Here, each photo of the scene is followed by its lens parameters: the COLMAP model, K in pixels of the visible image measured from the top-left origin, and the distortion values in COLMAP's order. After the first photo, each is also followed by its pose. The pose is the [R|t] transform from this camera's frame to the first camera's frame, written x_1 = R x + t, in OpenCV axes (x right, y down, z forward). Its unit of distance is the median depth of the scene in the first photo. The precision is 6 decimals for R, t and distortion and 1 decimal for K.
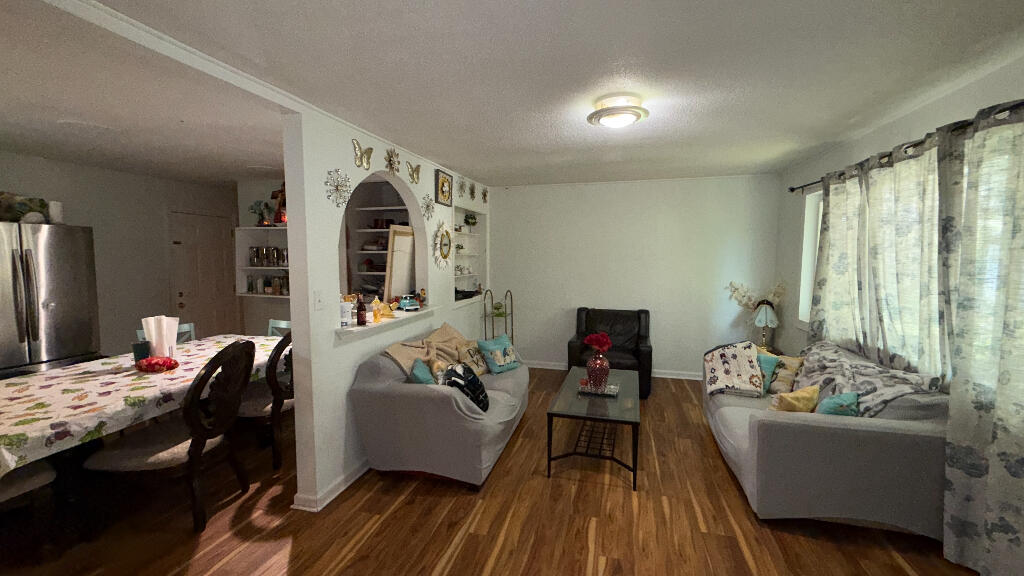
lens RADIAL K [[408.3, 0, 512.8], [0, 408.3, 282.8], [0, 0, 1]] dist [-0.000618, 0.000939]
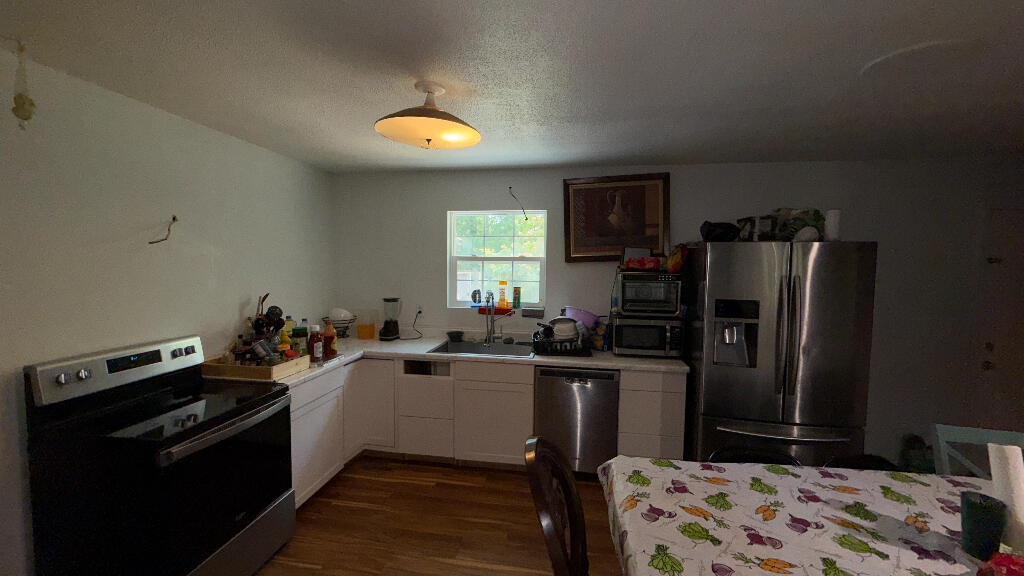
lens RADIAL K [[408.3, 0, 508.5], [0, 408.3, 288.5], [0, 0, 1]] dist [-0.000618, 0.000939]
pose [[0.093466, 0.062499, -0.993659, -0.453075], [-0.072456, 0.995808, 0.055819, -0.060096], [0.992982, 0.066780, 0.097603, 0.372653]]
